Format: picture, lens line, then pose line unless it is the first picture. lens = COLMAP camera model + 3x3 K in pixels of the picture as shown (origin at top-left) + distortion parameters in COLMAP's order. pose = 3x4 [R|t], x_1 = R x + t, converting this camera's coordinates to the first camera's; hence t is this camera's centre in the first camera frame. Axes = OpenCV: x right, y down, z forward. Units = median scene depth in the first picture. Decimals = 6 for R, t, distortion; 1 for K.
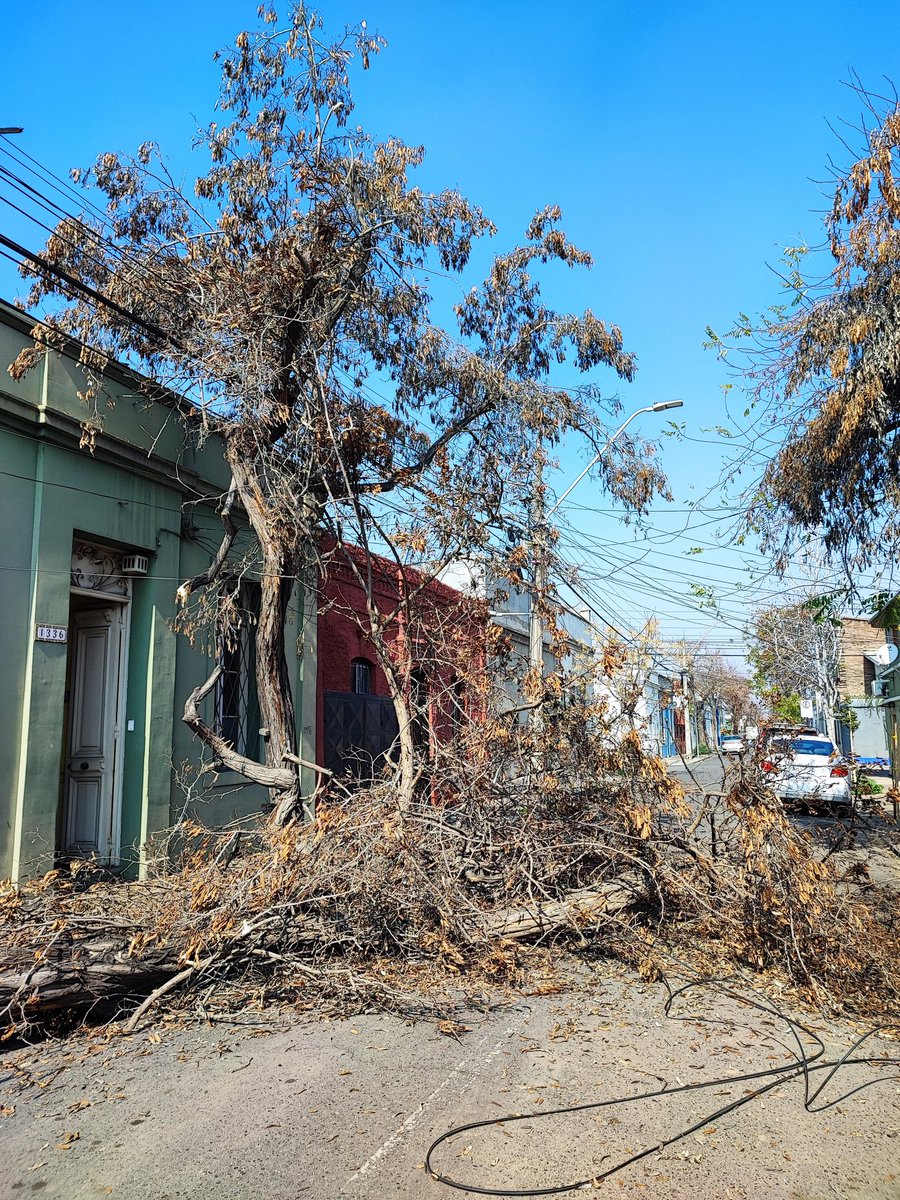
lens RADIAL K [[850.3, 0, 470.0], [0, 850.3, 600.5], [0, 0, 1]] dist [0.019553, -0.001911]
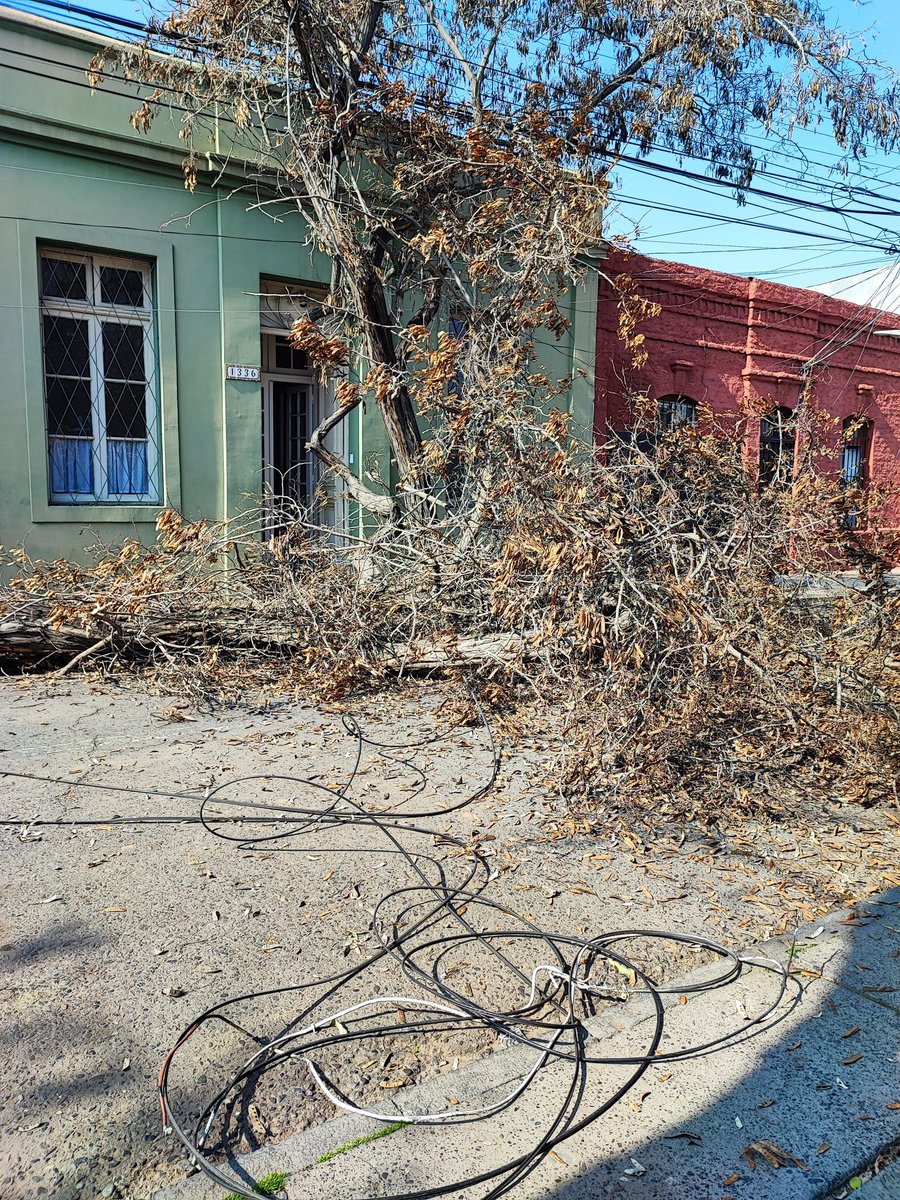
lens RADIAL K [[855.8, 0, 450.0], [0, 855.8, 600.0], [0, 0, 1]] dist [0.035556, -0.051173]
pose [[0.813449, 0.102431, -0.572546, 0.438621], [0.059695, 0.964470, 0.257360, 0.055477], [0.578565, -0.243527, 0.778433, 0.205386]]
